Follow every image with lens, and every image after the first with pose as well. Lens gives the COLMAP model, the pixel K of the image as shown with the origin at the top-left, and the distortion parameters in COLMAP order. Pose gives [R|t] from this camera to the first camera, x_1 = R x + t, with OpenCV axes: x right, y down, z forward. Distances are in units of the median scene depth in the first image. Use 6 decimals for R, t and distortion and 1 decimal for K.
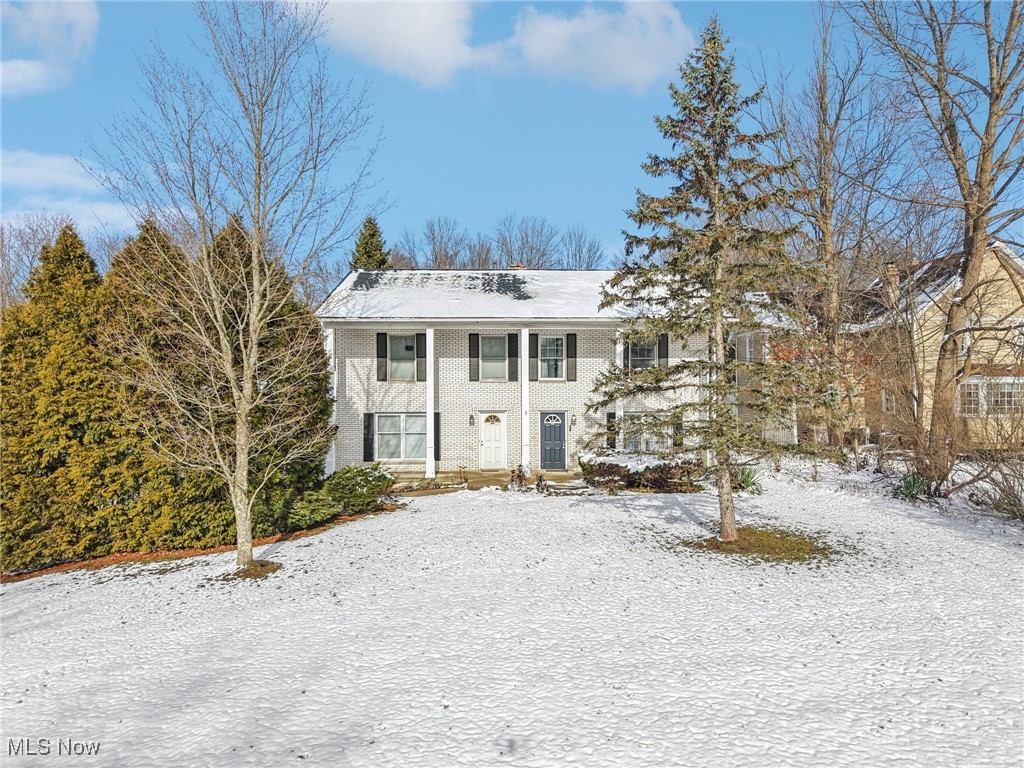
lens RADIAL K [[711.7, 0, 512.0], [0, 711.7, 384.0], [0, 0, 1]] dist [-0.000219, -0.004015]
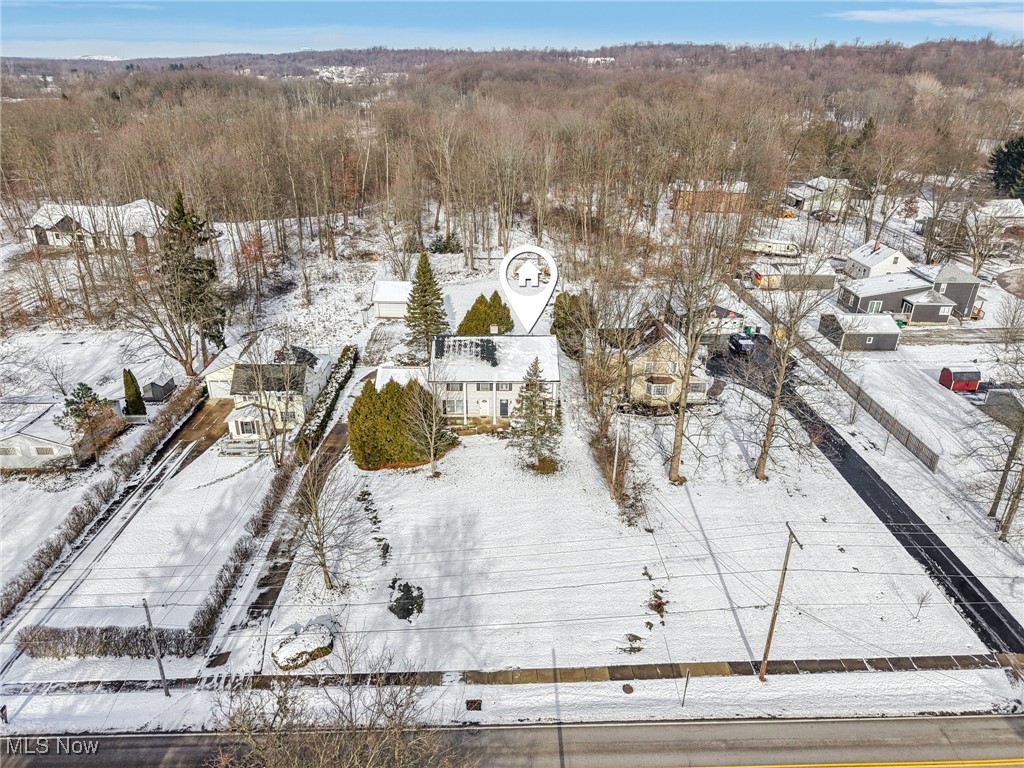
lens RADIAL K [[705.7, 0, 514.3], [0, 705.7, 406.7], [0, 0, 1]] dist [-0.001379, -0.000108]
pose [[0.999920, 0.004331, 0.011906, 0.066015], [-0.009162, 0.896219, 0.443517, -1.297177], [-0.008749, -0.443591, 0.896187, -1.767102]]
